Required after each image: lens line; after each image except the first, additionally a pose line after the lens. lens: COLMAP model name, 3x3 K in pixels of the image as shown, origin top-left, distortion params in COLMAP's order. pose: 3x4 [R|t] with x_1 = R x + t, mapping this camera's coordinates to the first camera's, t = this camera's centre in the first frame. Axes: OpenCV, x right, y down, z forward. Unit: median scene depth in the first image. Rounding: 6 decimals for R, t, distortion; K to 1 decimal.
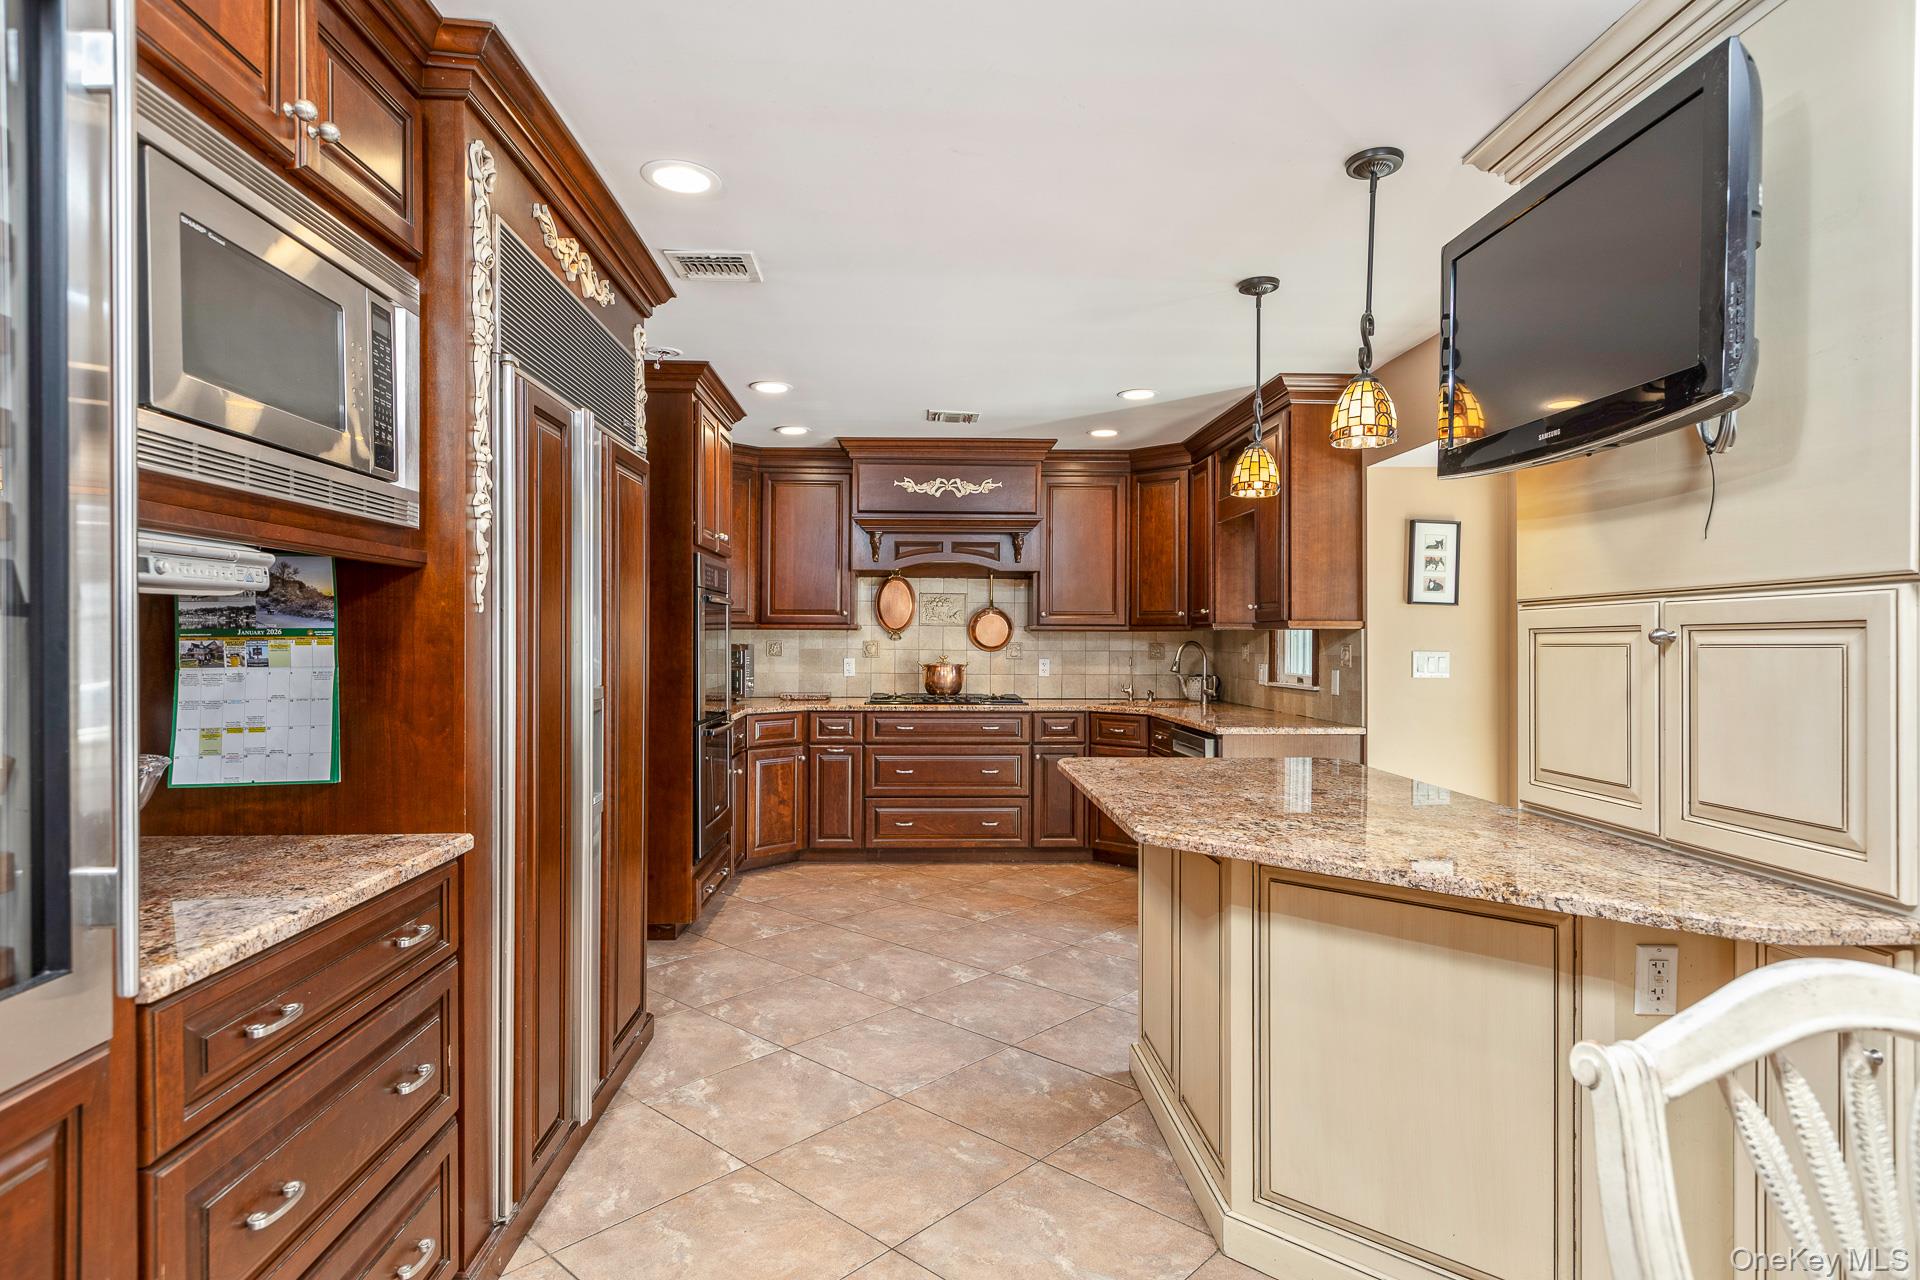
lens RADIAL K [[1090.0, 0, 956.4], [0, 1090.0, 638.7], [0, 0, 1]] dist [0.004458, 0.000647]
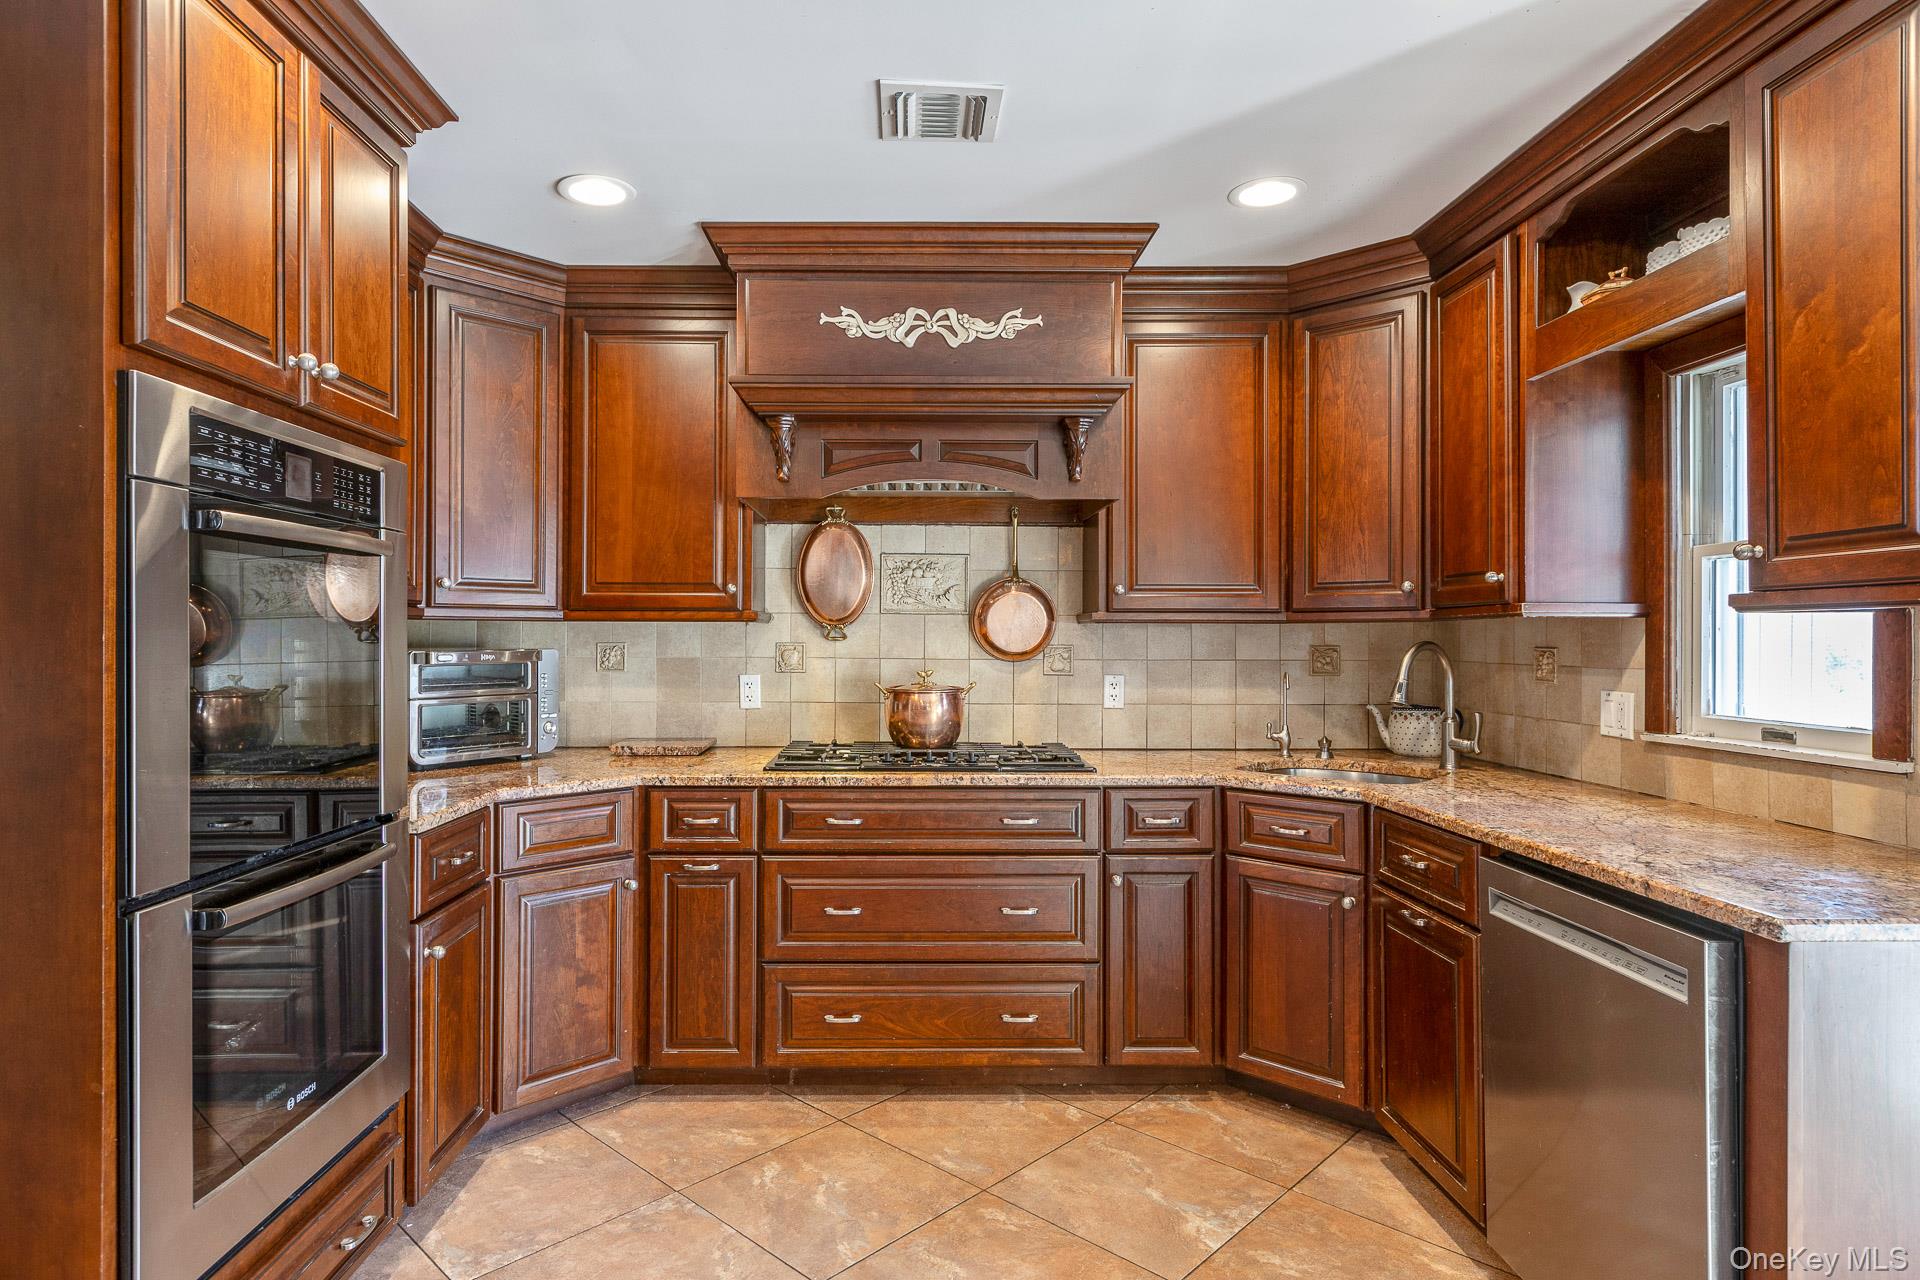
lens RADIAL K [[1090.0, 0, 955.9], [0, 1090.0, 631.1], [0, 0, 1]] dist [0.004458, 0.000647]
pose [[0.999989, -0.002329, 0.003998, 0.001103], [0.002349, 0.999985, -0.005003, -0.000378], [-0.003986, 0.005013, 0.999979, 0.498381]]
